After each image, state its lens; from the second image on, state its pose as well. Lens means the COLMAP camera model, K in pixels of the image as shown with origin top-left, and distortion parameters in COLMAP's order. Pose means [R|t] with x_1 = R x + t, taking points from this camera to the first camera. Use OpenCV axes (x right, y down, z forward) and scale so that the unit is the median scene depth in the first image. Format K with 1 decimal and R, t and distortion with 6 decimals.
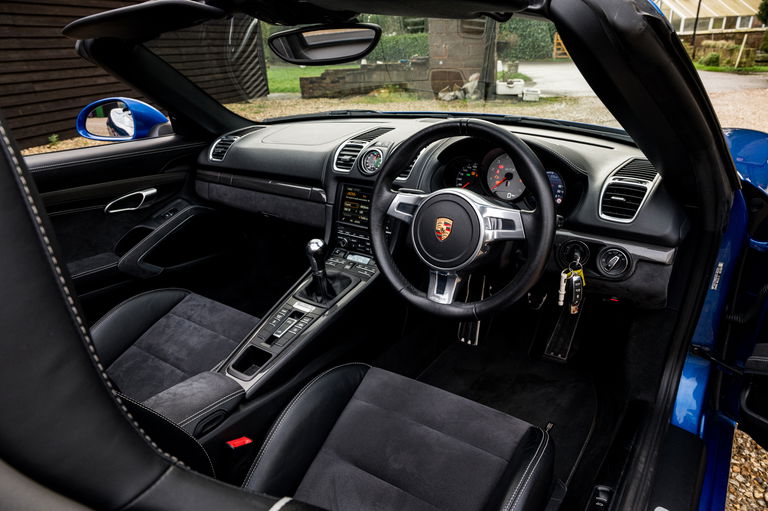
lens RADIAL K [[517.4, 0, 384.8], [0, 517.4, 256.6], [0, 0, 1]] dist [-0.008545, 0.003927]
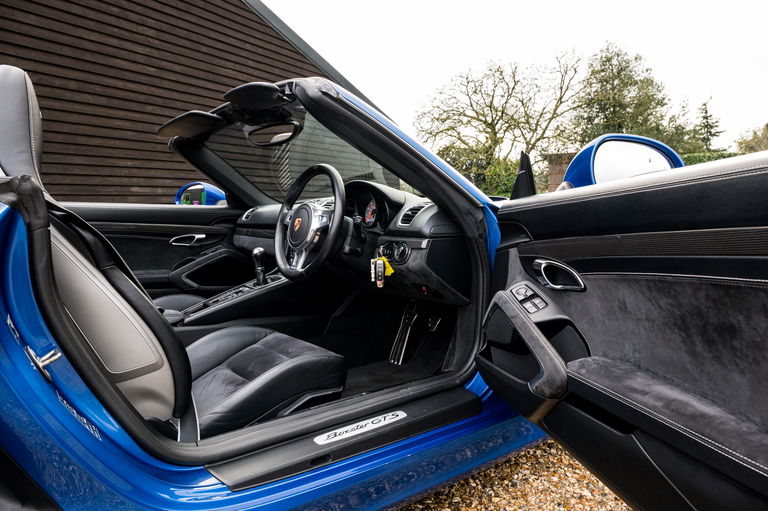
lens RADIAL K [[517.4, 0, 383.7], [0, 517.4, 257.2], [0, 0, 1]] dist [-0.008545, 0.003927]
pose [[0.953870, 0.044470, -0.296909, 0.618868], [-0.128346, 0.954443, -0.269380, 0.326472], [0.271404, 0.295061, 0.916122, -0.303290]]
